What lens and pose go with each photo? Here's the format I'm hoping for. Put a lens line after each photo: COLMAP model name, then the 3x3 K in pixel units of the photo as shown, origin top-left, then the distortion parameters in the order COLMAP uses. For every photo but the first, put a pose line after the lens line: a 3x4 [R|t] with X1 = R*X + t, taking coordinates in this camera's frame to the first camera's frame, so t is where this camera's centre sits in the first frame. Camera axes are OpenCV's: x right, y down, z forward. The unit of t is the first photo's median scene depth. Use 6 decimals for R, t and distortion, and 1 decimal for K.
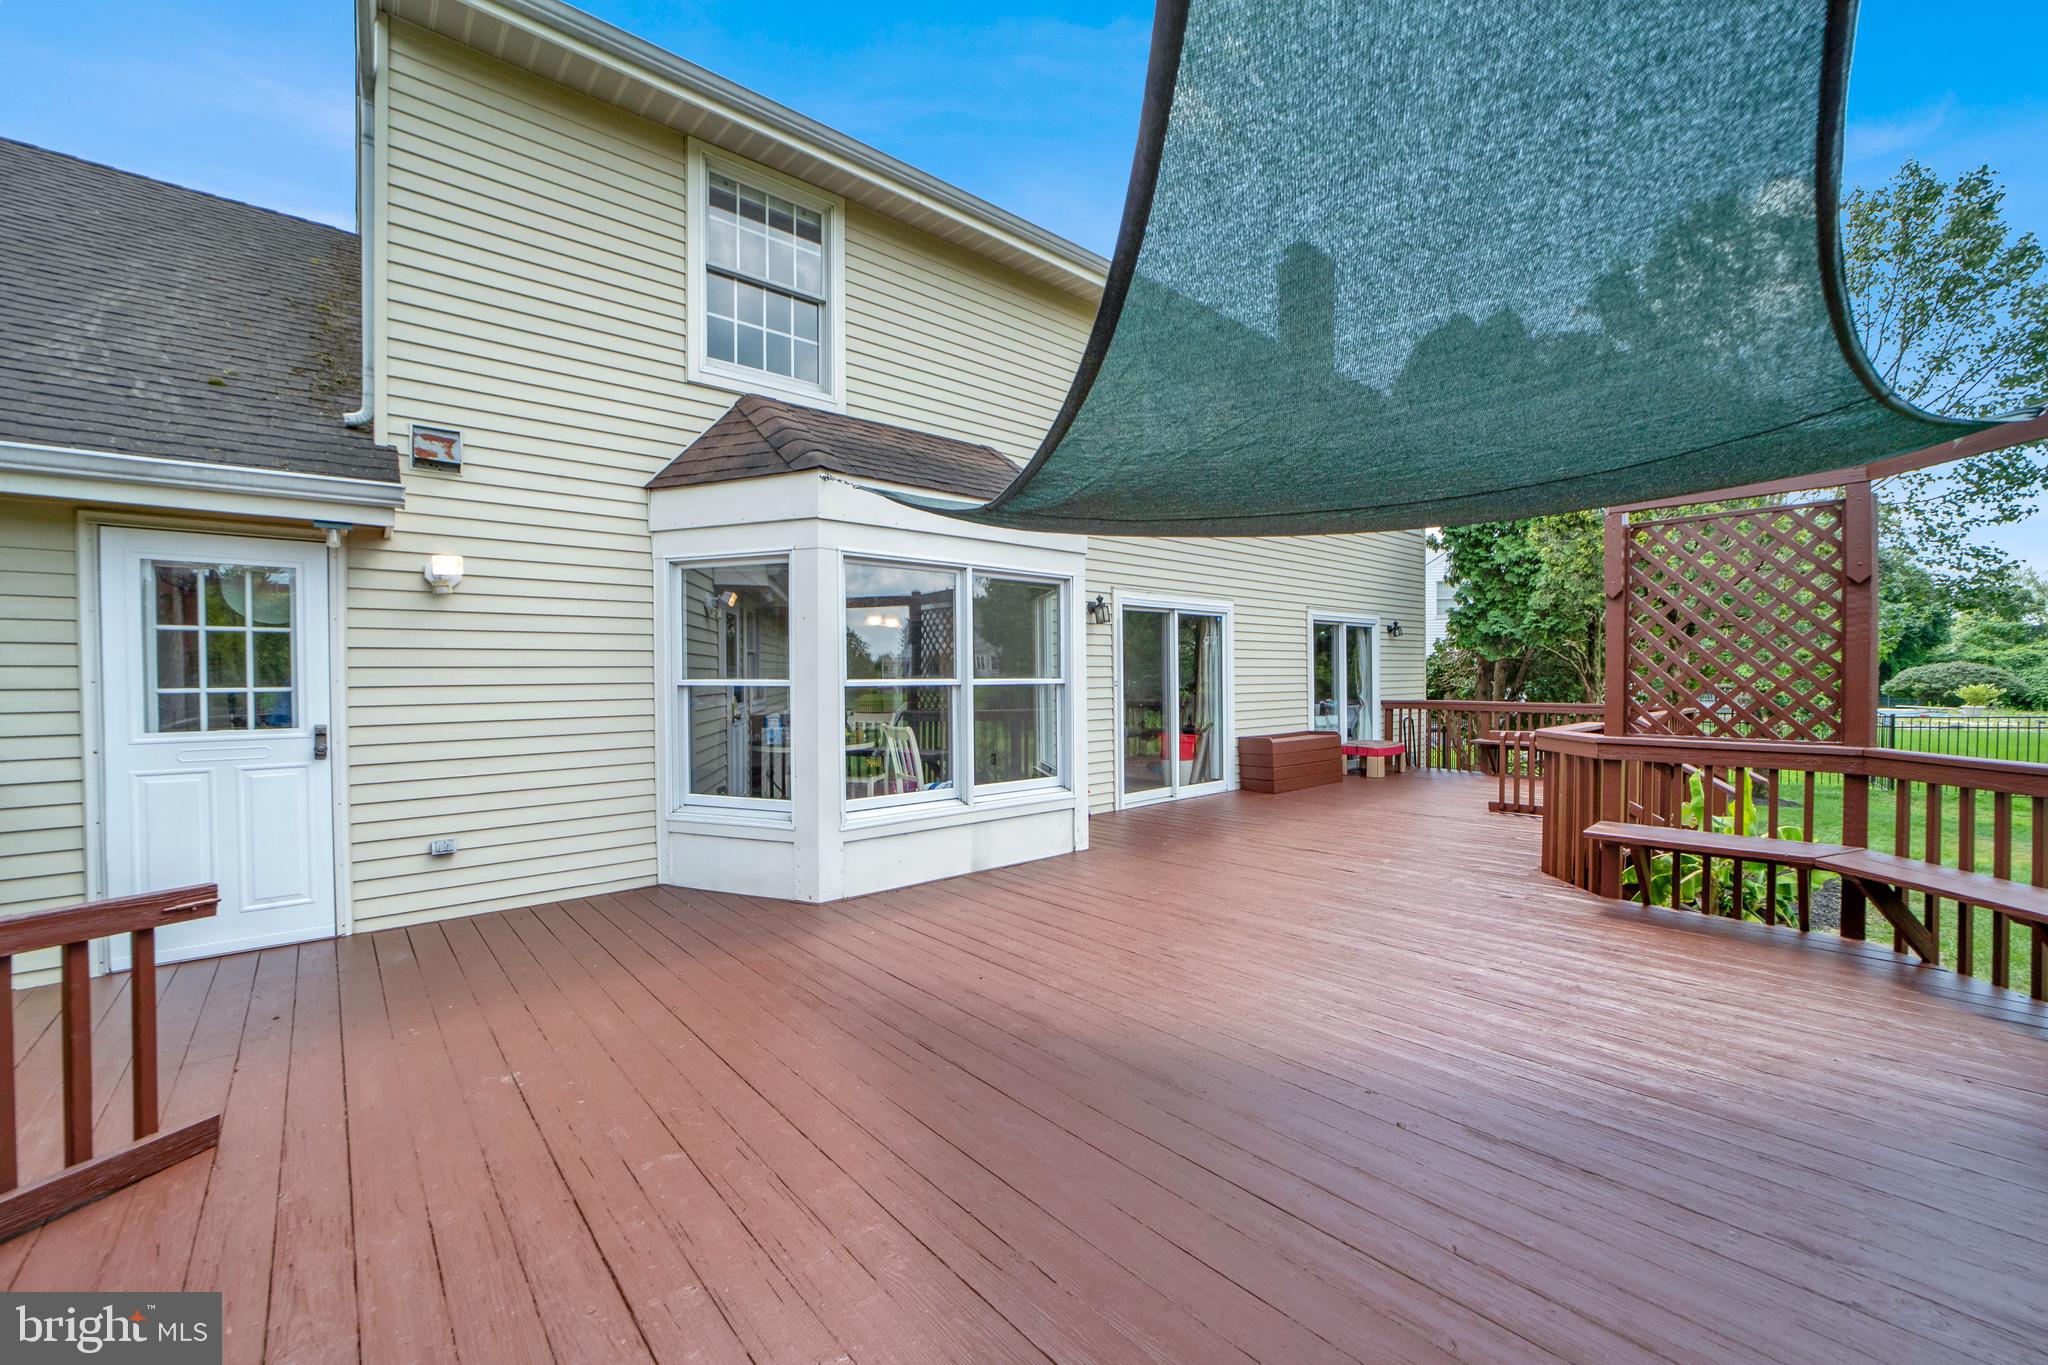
lens RADIAL K [[804.0, 0, 1024.0], [0, 804.0, 682.5], [0, 0, 1]] dist [-0.000423, -0.000043]
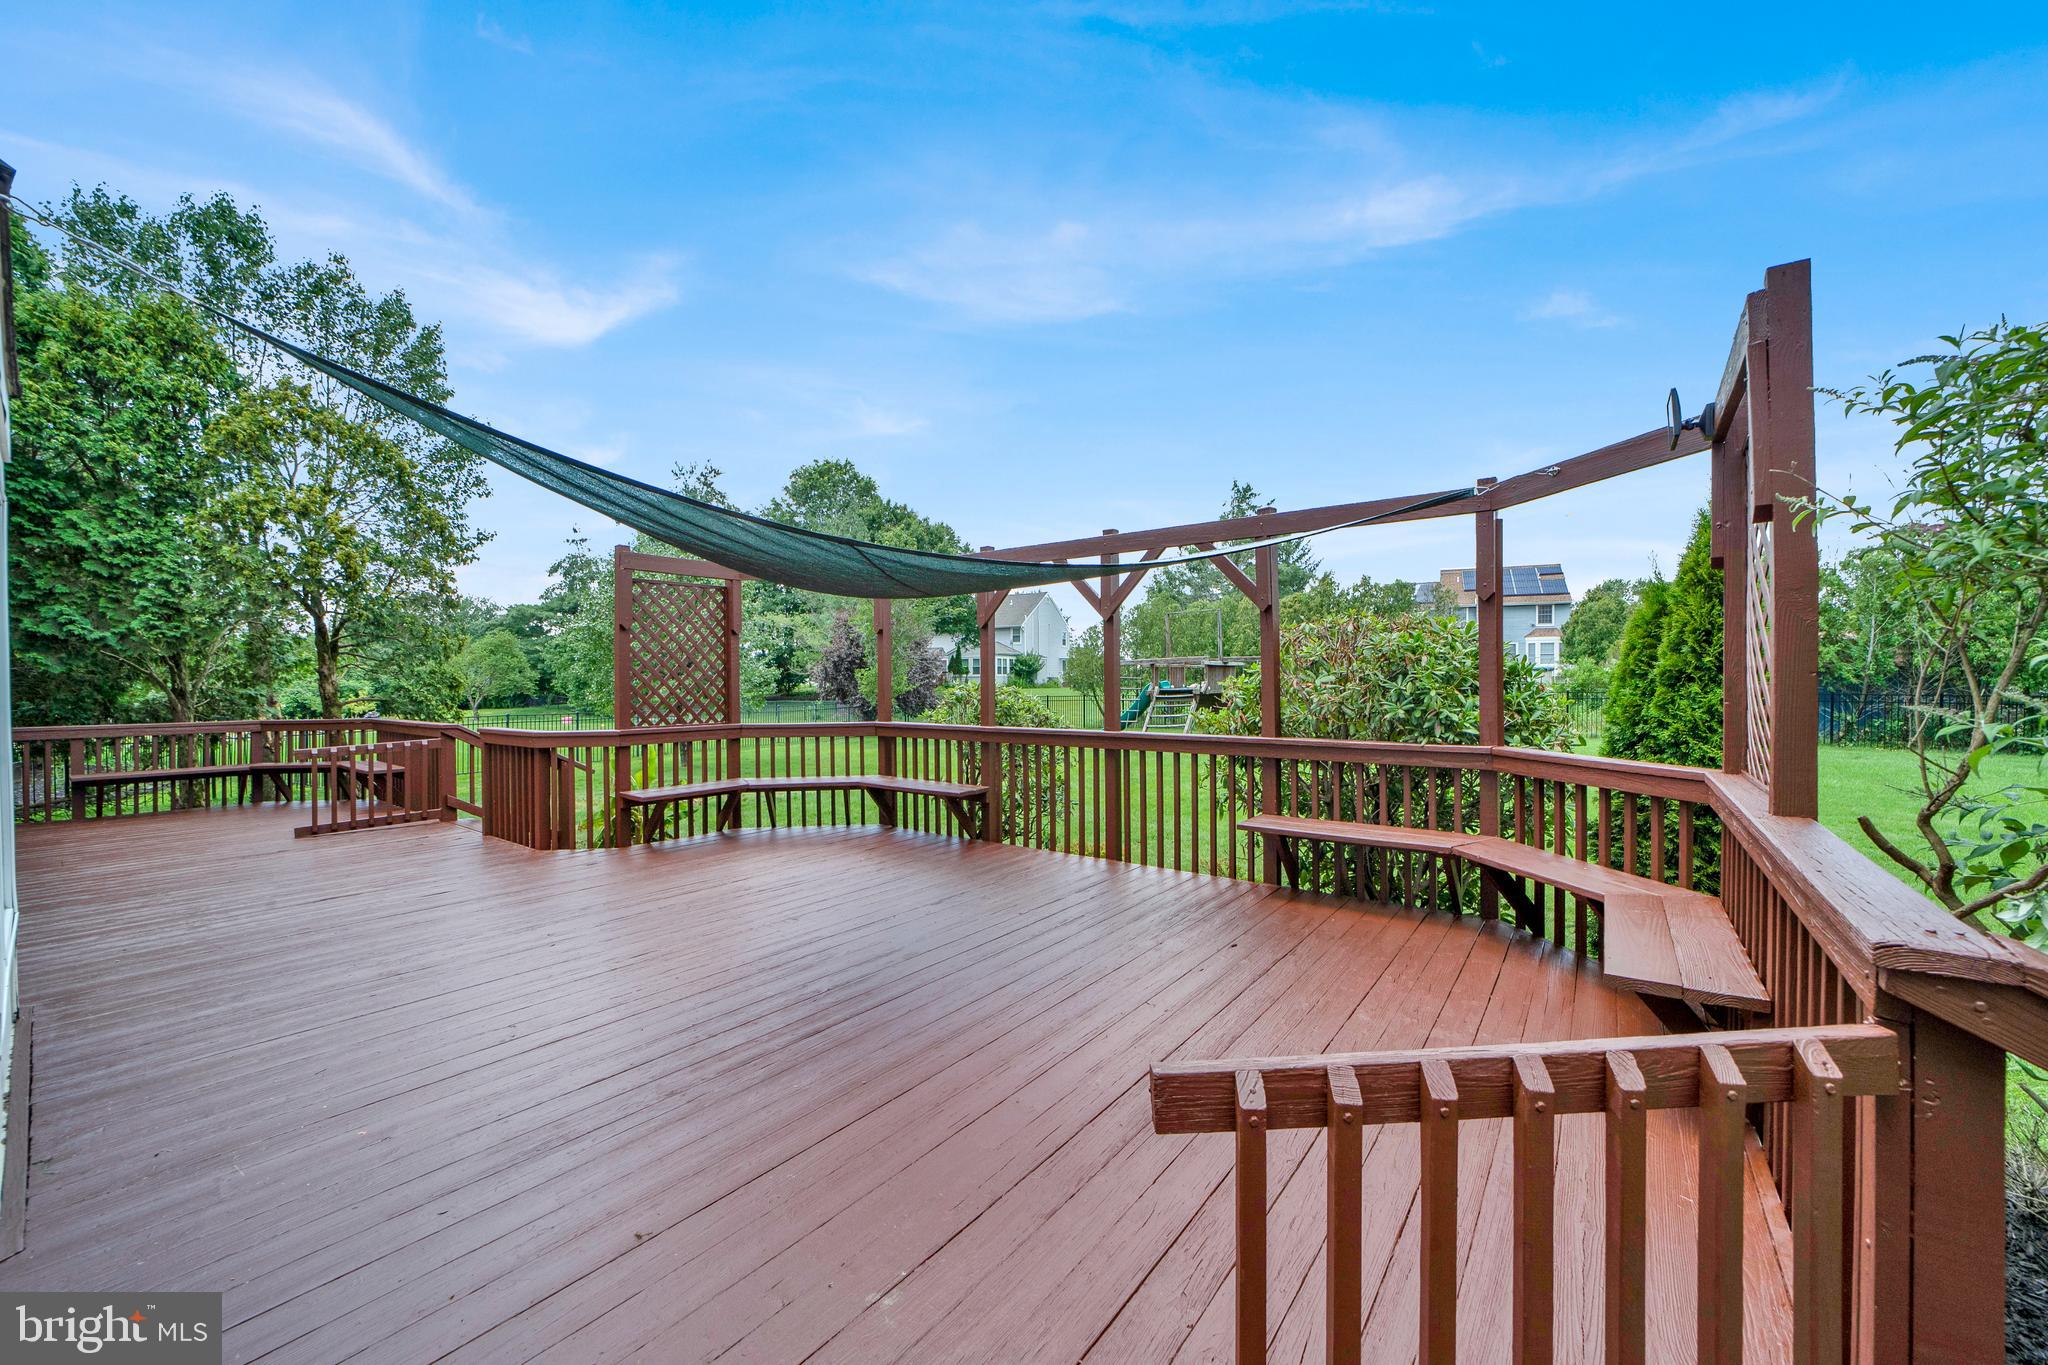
lens RADIAL K [[804.0, 0, 1024.0], [0, 804.0, 682.5], [0, 0, 1]] dist [-0.000423, -0.000043]
pose [[-0.187774, 0.009245, 0.982169, -0.820692], [0.019392, 0.999796, -0.005703, 0.009922], [-0.982021, 0.017975, -0.187915, 0.635447]]
